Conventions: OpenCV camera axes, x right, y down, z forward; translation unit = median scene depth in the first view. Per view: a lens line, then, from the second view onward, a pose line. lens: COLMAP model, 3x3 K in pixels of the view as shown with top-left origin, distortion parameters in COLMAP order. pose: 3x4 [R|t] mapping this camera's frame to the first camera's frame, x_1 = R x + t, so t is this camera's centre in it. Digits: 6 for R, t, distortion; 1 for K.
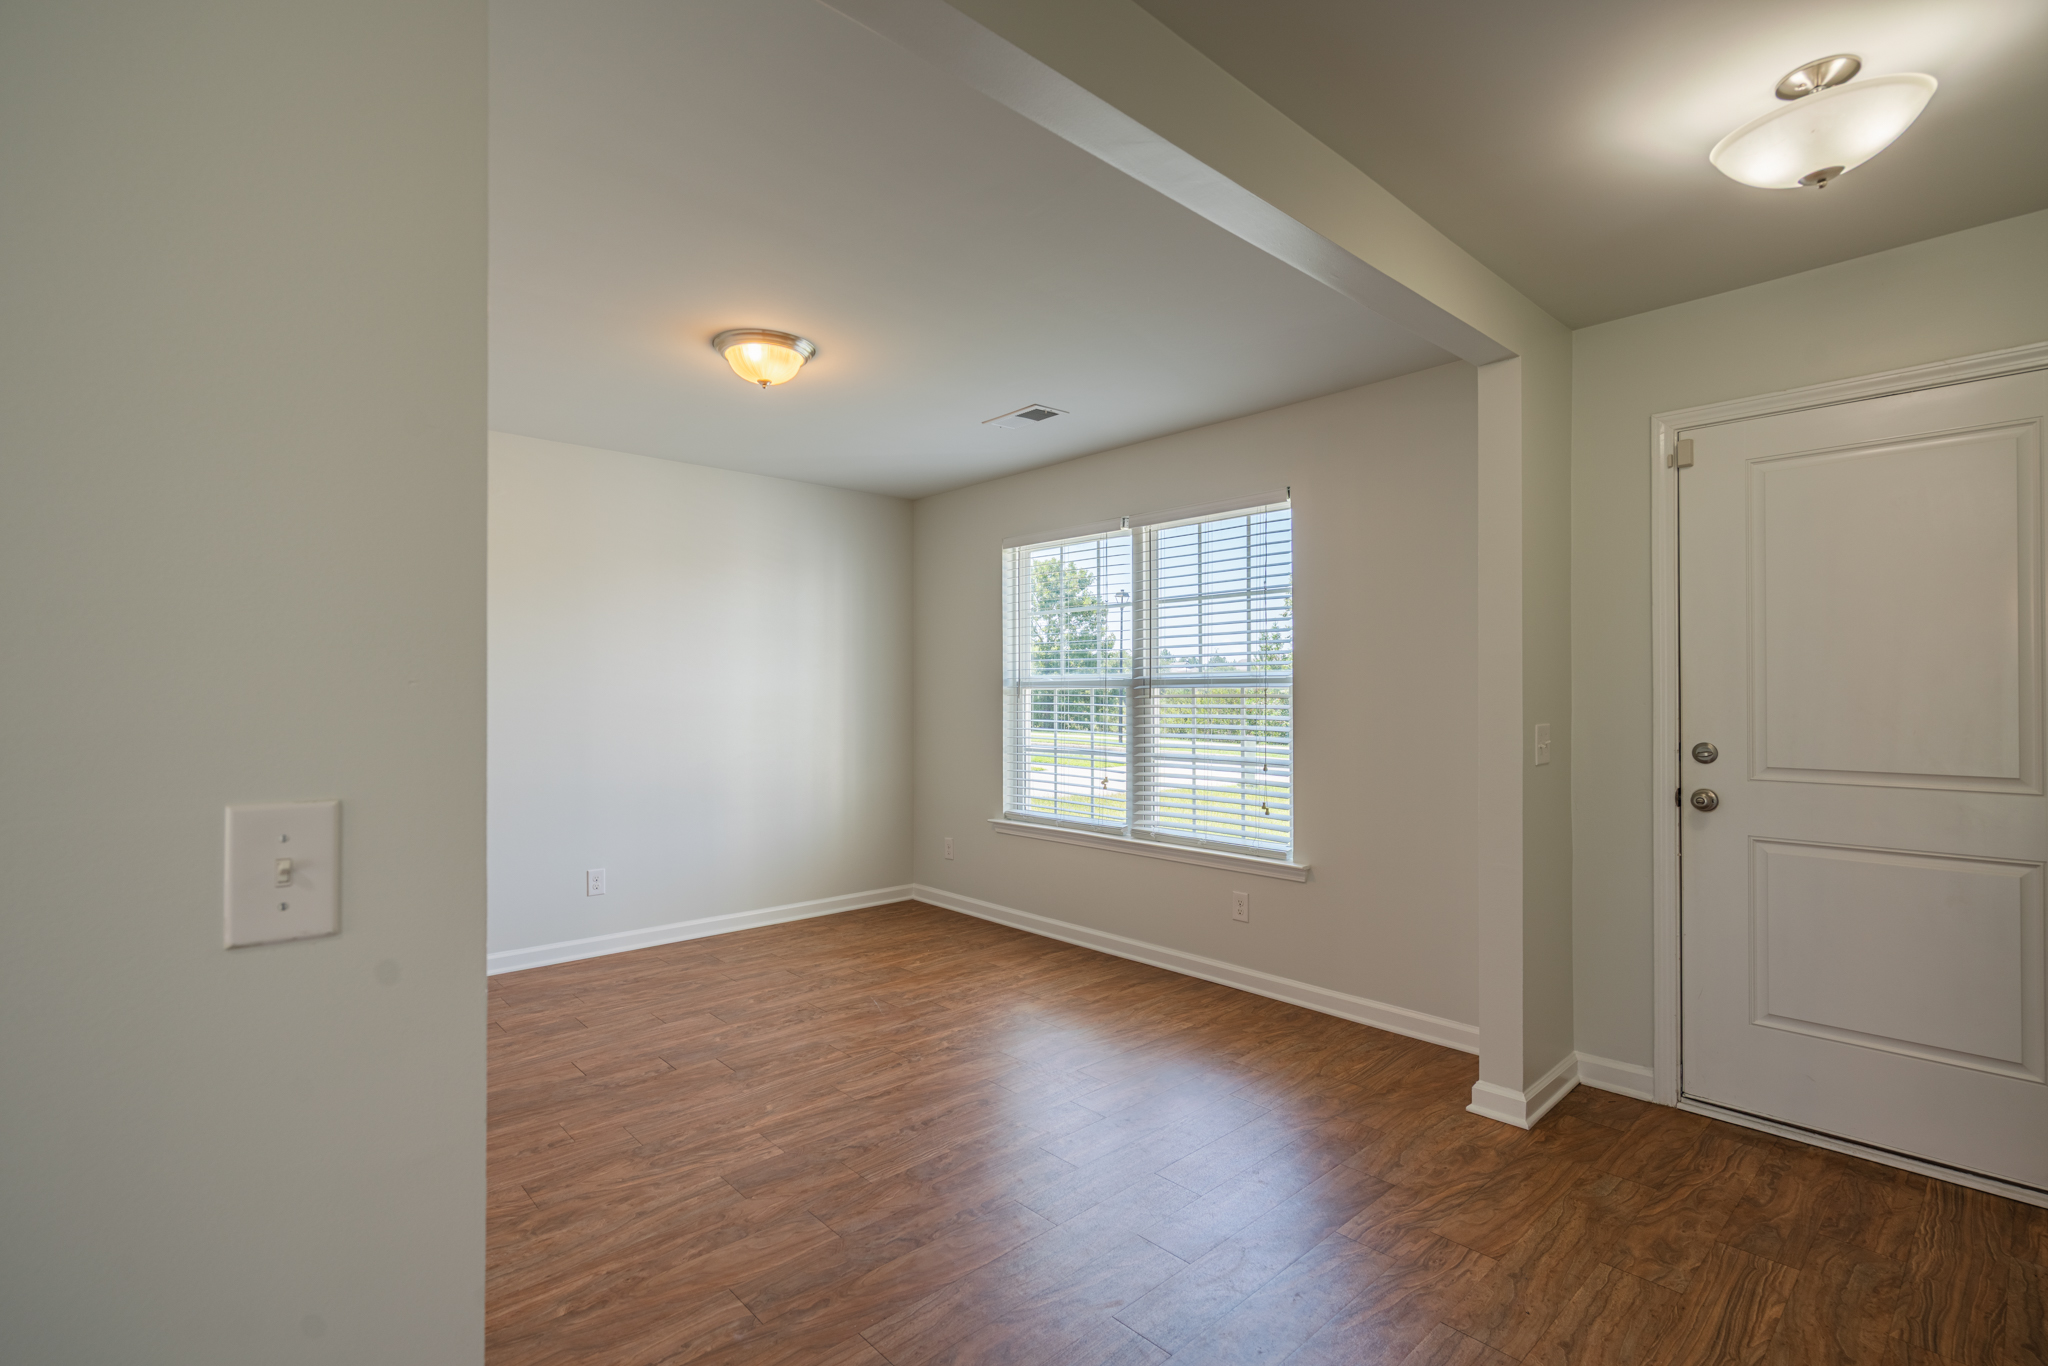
lens RADIAL K [[939.2, 0, 1033.7], [0, 939.2, 639.7], [0, 0, 1]] dist [-0.003373, 0.000891]
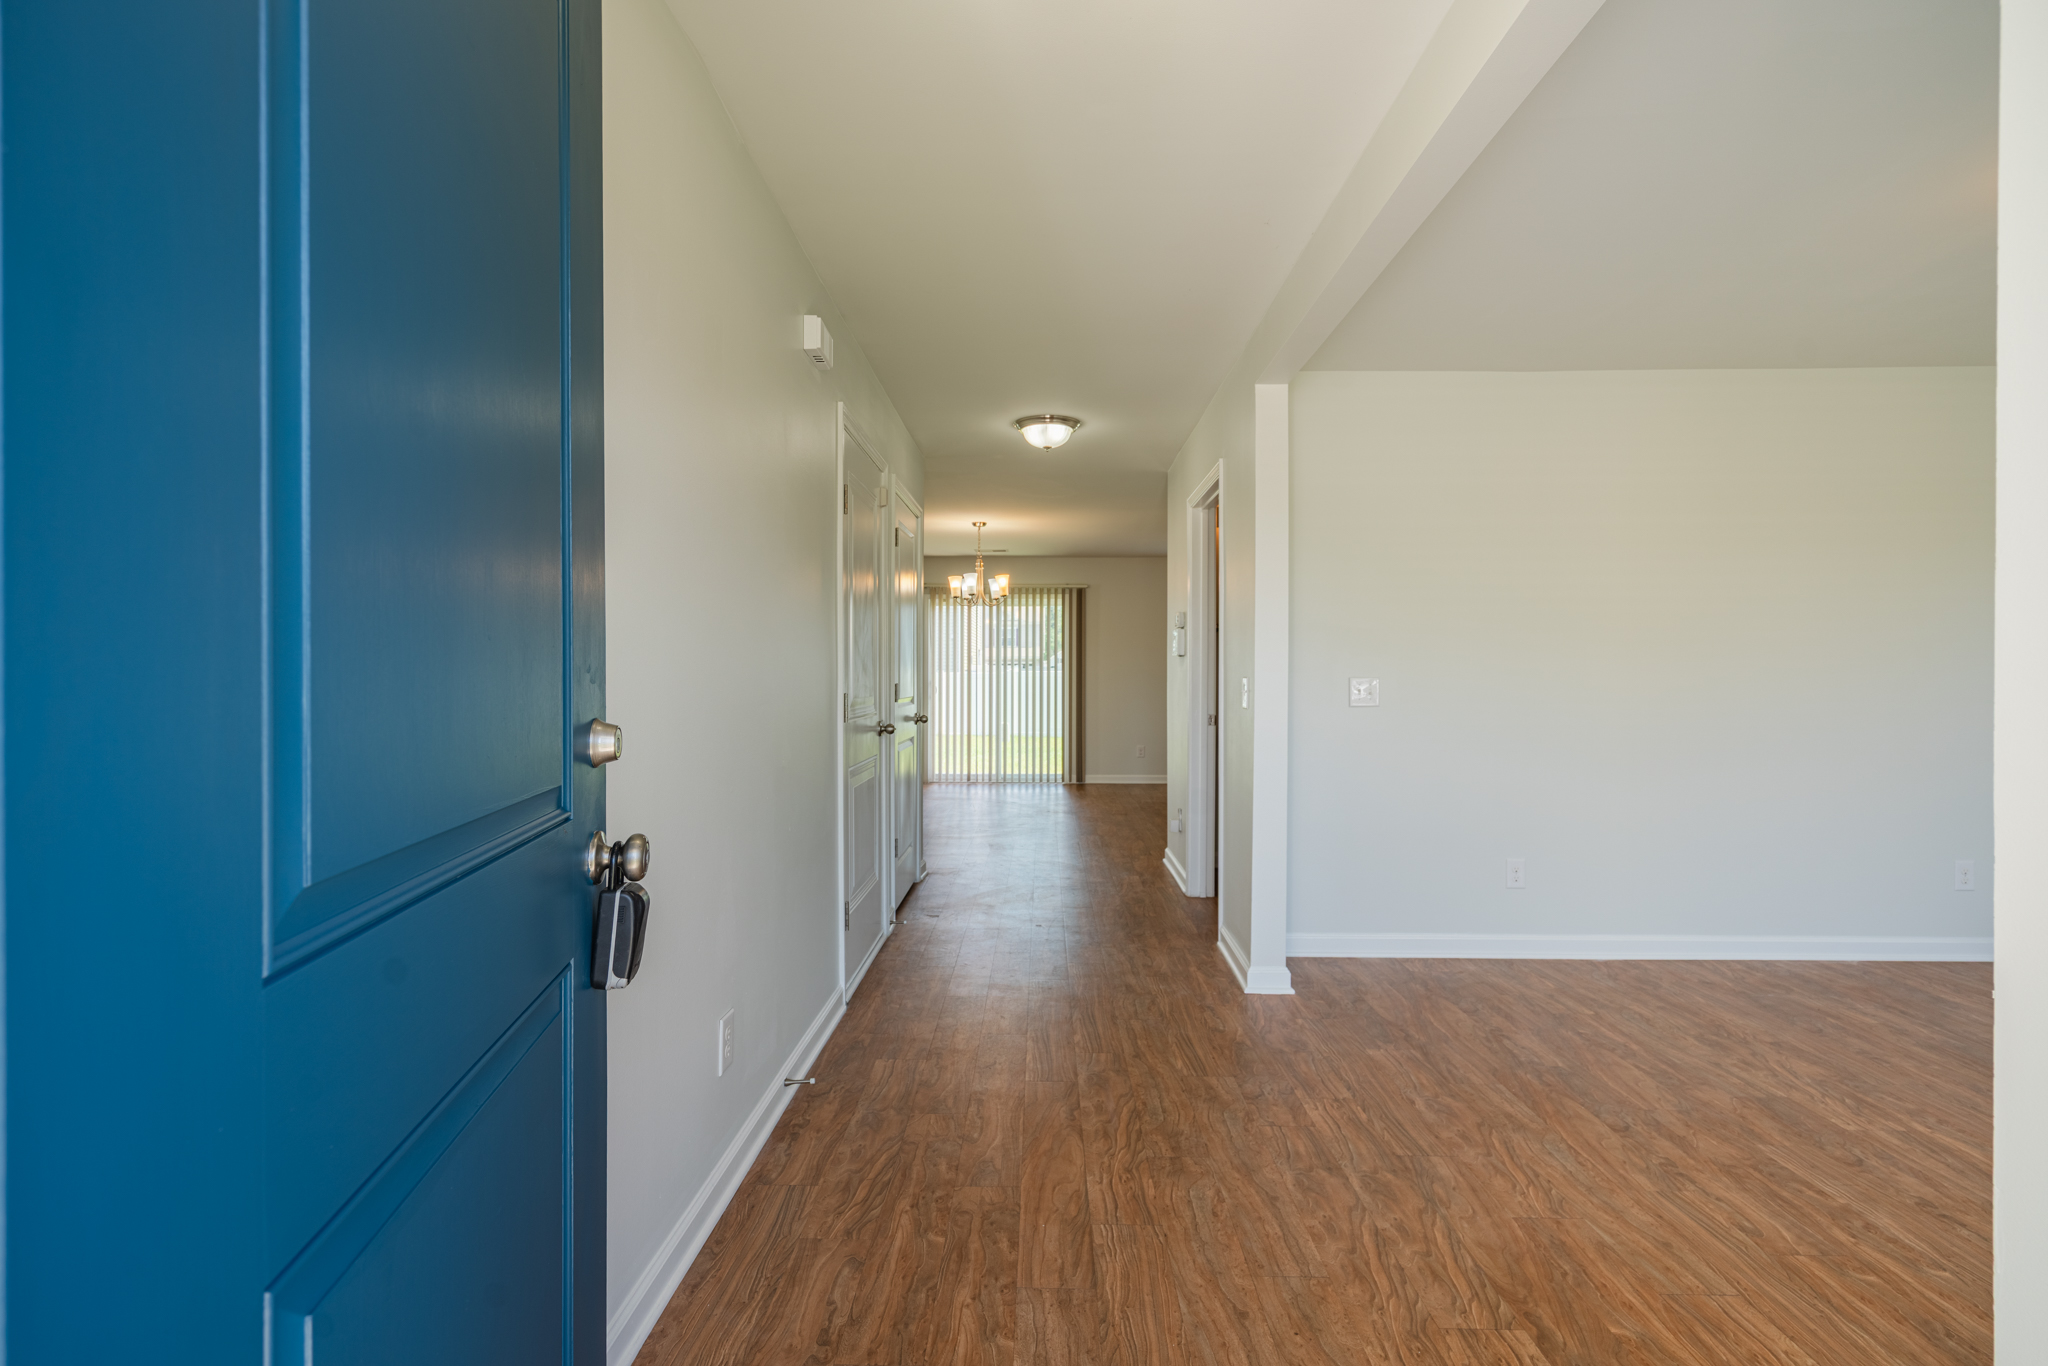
lens RADIAL K [[939.2, 0, 1031.7], [0, 939.2, 674.1], [0, 0, 1]] dist [-0.003373, 0.000891]
pose [[-0.688654, -0.000109, -0.725090, 0.723315], [0.041853, 0.998327, -0.039900, 0.065334], [0.723881, -0.057824, -0.687497, 0.789602]]
